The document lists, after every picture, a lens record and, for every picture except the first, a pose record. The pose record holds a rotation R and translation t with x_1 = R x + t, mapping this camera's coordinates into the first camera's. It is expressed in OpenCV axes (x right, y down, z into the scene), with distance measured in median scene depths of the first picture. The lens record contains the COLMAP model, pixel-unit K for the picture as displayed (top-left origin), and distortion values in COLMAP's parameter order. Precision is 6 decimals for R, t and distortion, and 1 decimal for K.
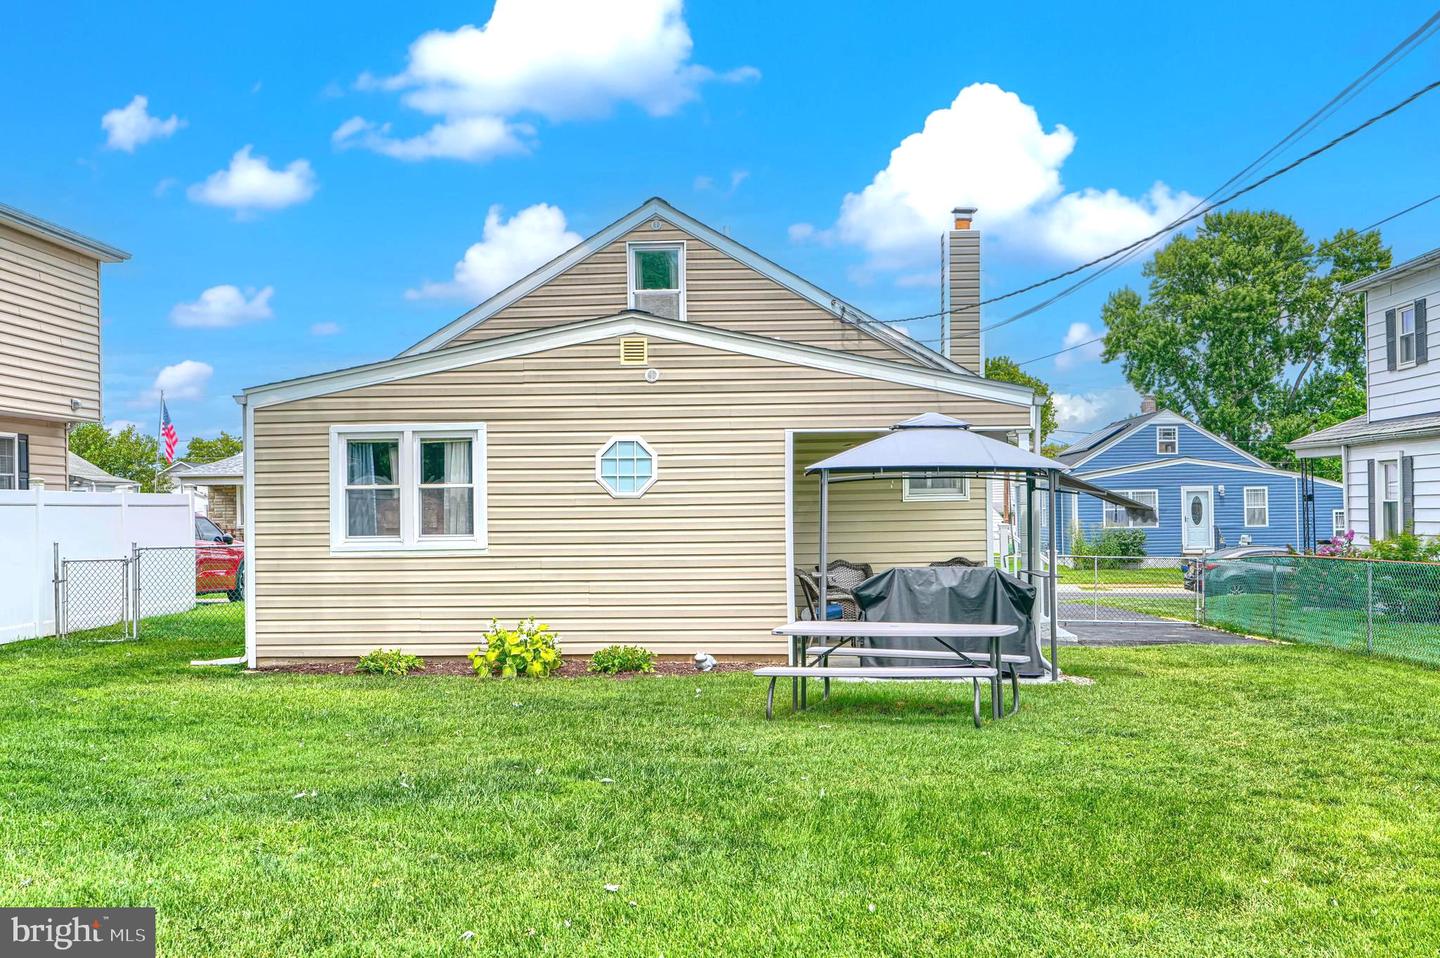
lens RADIAL K [[1538.2, 0, 720.0], [0, 1538.2, 479.0], [0, 0, 1]] dist [0.004551, -0.025706]
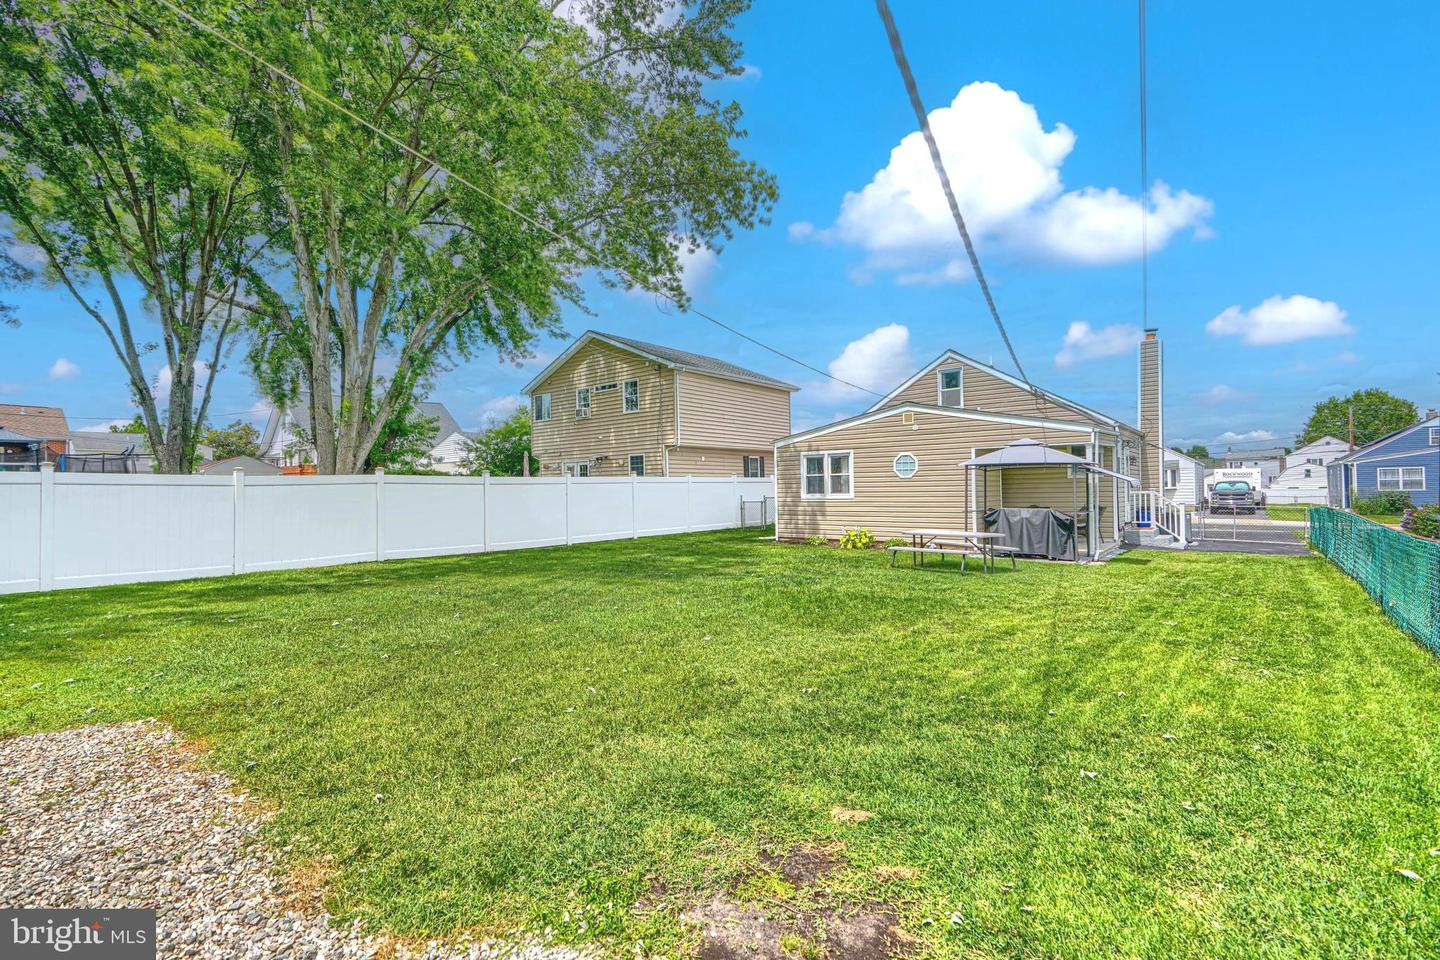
lens RADIAL K [[656.9, 0, 722.4], [0, 656.9, 484.7], [0, 0, 1]] dist [0.000730, -0.000442]
pose [[0.804852, -0.004311, -0.593460, 0.428880], [0.018558, 0.999667, 0.017906, -0.002311], [0.593185, -0.025425, 0.804665, -0.019752]]
